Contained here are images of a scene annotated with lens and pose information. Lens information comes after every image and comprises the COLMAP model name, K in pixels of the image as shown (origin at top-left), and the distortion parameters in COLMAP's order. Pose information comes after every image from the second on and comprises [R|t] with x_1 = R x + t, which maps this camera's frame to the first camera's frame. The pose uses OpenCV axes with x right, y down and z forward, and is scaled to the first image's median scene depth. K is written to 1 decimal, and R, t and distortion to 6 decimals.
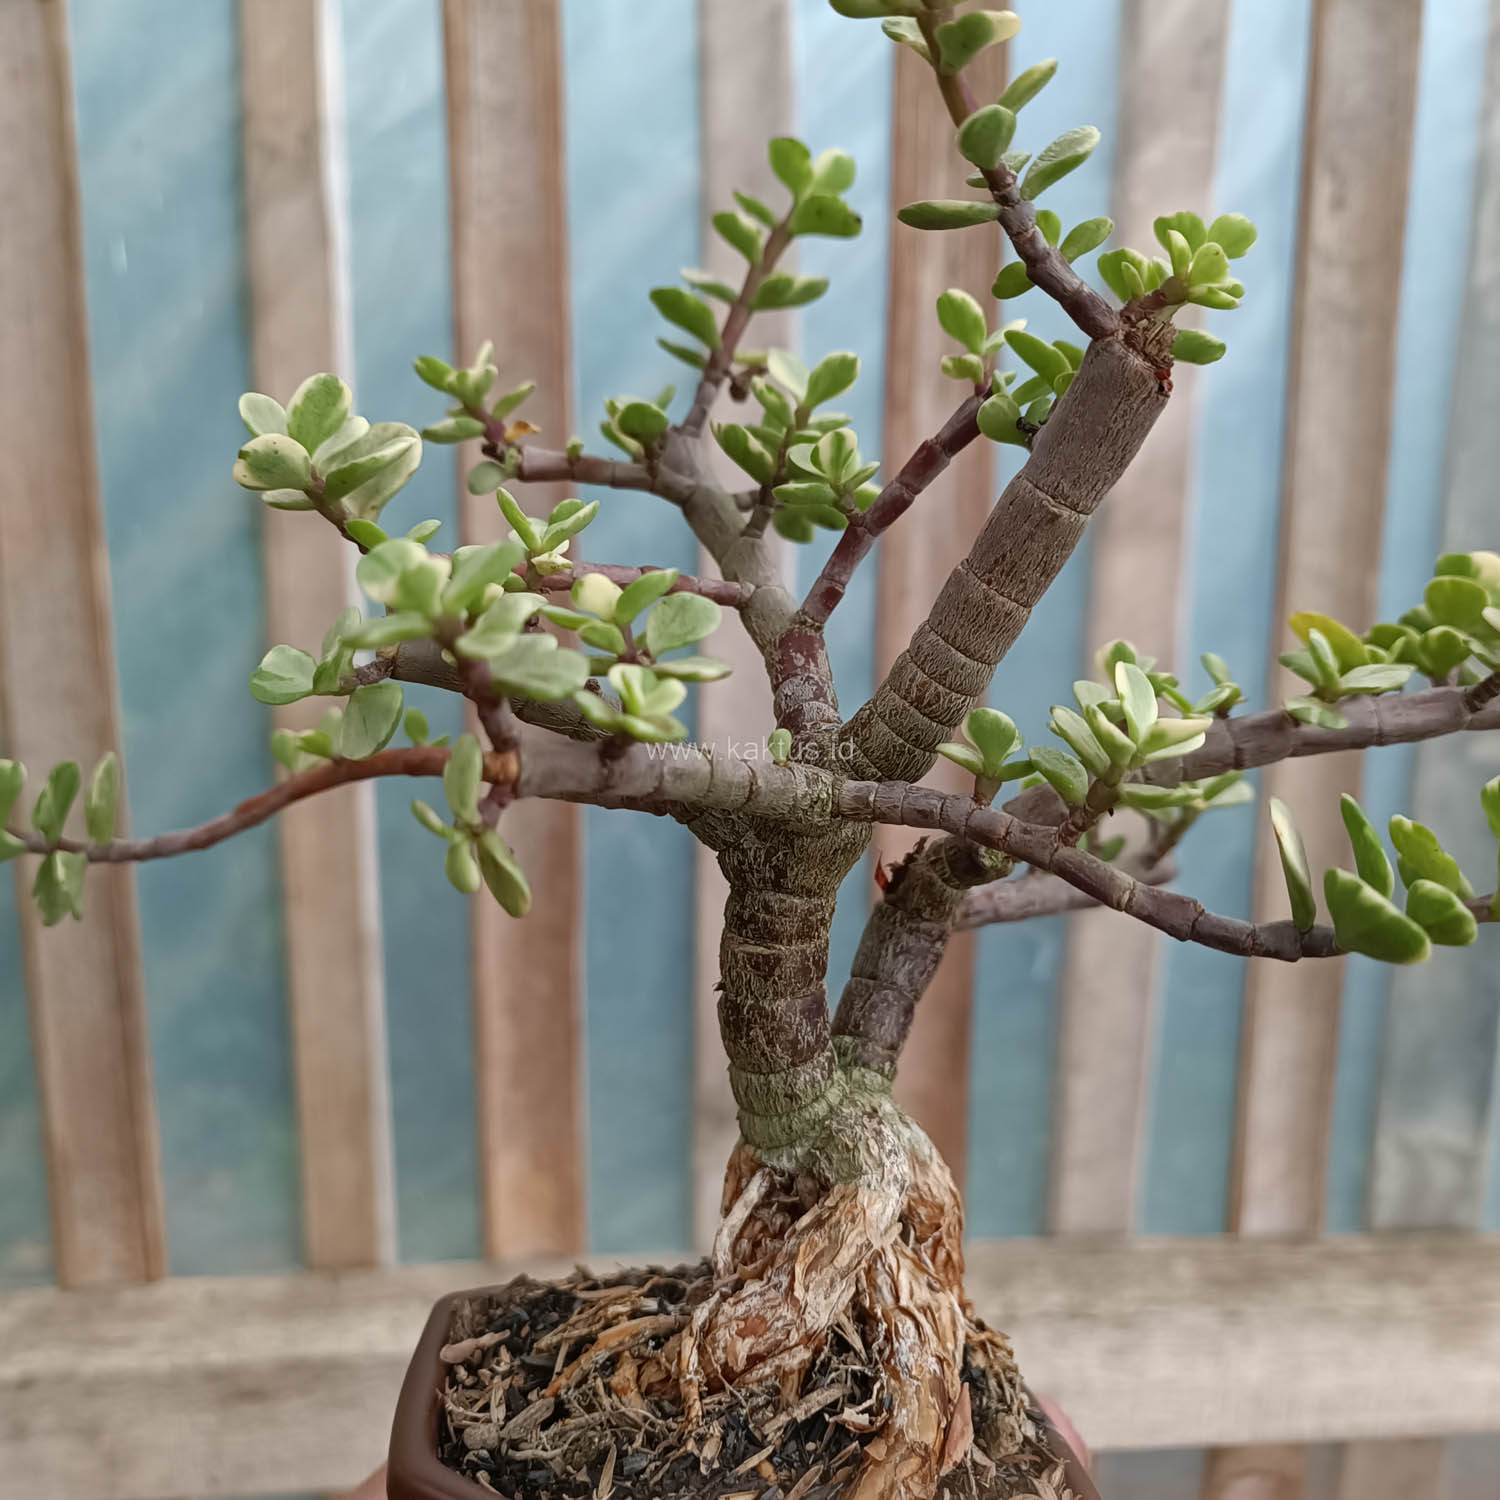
lens RADIAL K [[1561.3, 0, 739.5], [0, 1561.3, 754.8], [0, 0, 1]] dist [-0.033363, 0.000000]
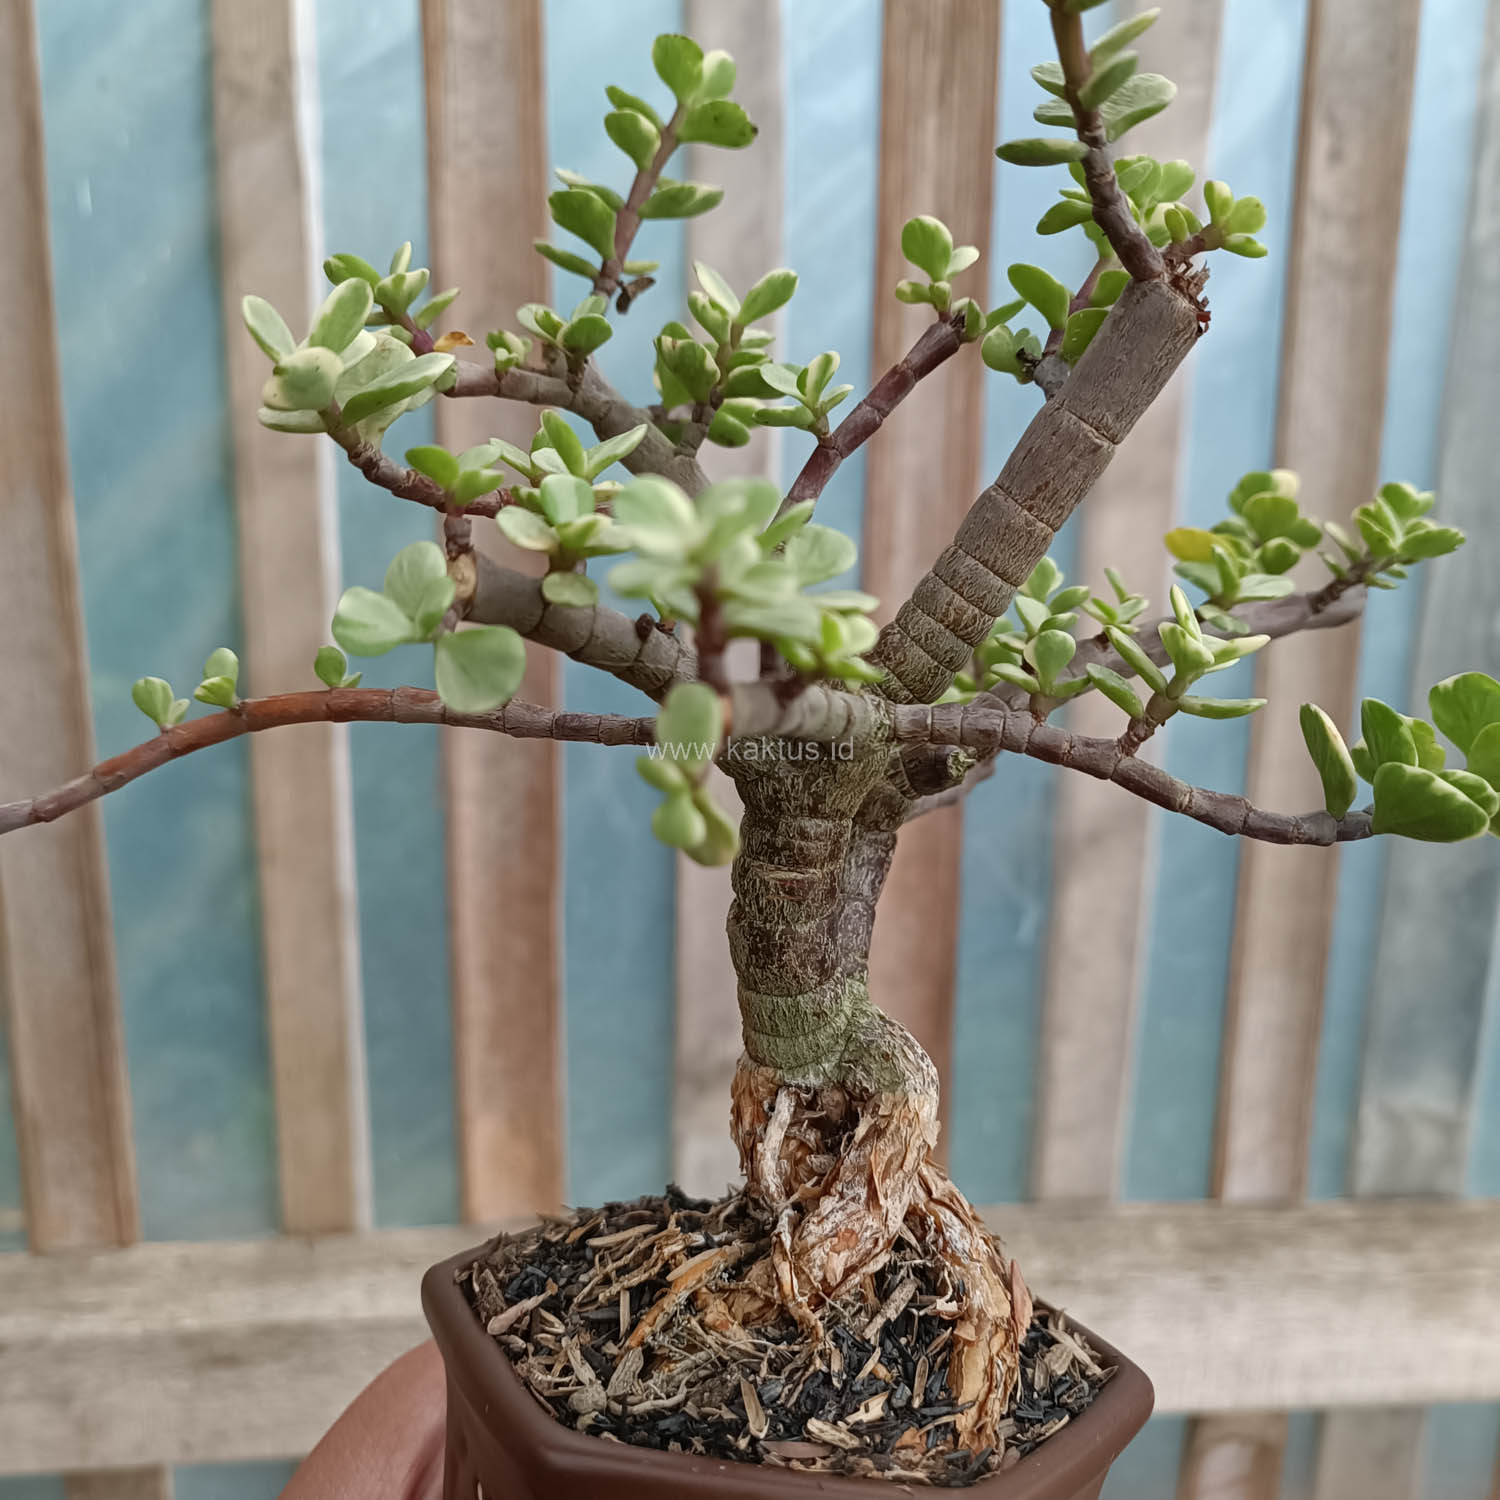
lens RADIAL K [[1561.3, 0, 757.6], [0, 1561.3, 761.3], [0, 0, 1]] dist [-0.033363, 0.000000]
pose [[0.932364, -0.066606, 0.355331, -0.375485], [0.040895, 0.996004, 0.079393, -0.030828], [-0.359199, -0.059492, 0.931363, 0.077198]]
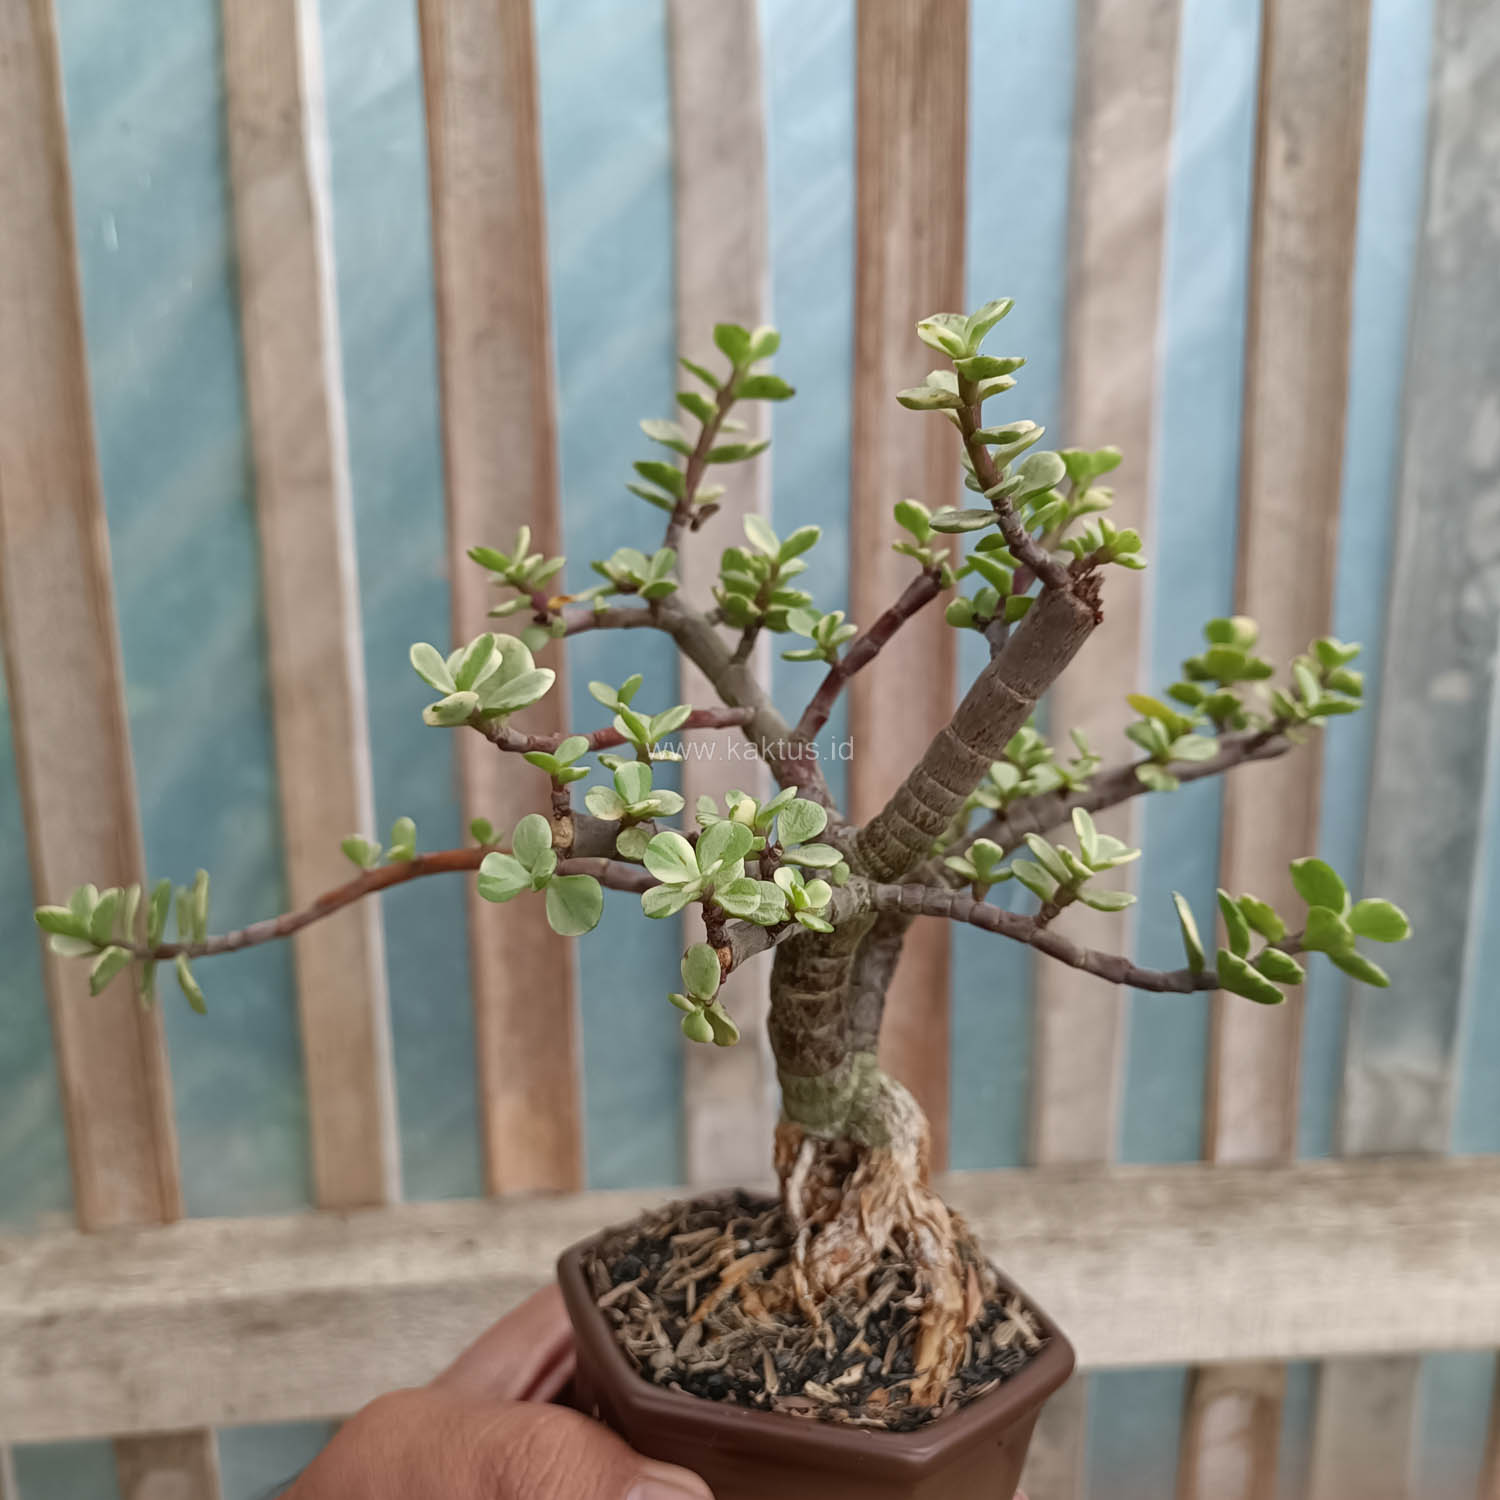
lens RADIAL K [[1561.3, 0, 753.7], [0, 1561.3, 765.3], [0, 0, 1]] dist [-0.033363, 0.000000]
pose [[0.964616, -0.102469, 0.242931, -0.368077], [0.061060, 0.983159, 0.172248, -0.336998], [-0.256490, -0.151320, 0.954628, -0.307027]]
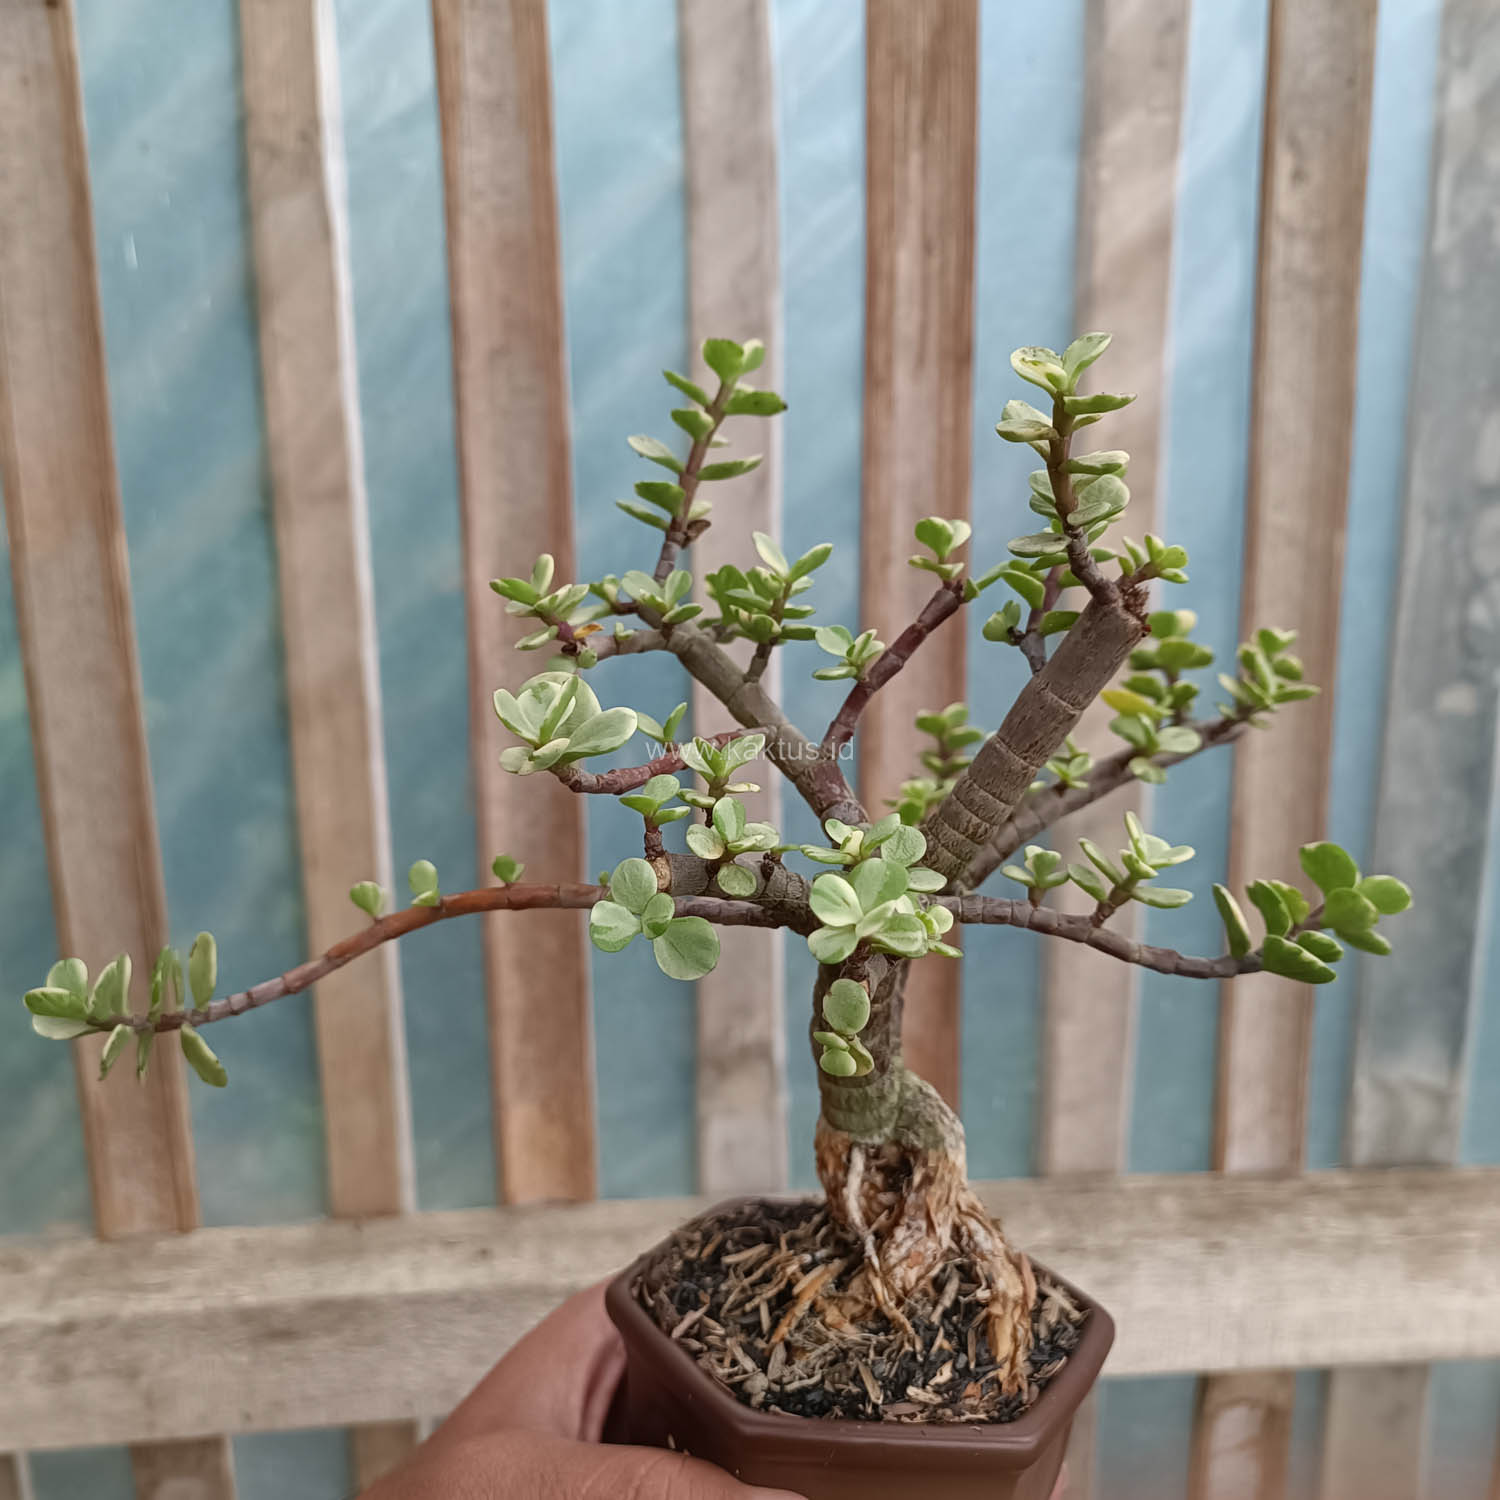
lens RADIAL K [[1561.3, 0, 759.9], [0, 1561.3, 765.5], [0, 0, 1]] dist [-0.033363, 0.000000]
pose [[0.888867, -0.167007, 0.426642, -0.666222], [0.080699, 0.973708, 0.213026, -0.419604], [-0.451002, -0.154922, 0.878975, -0.182132]]
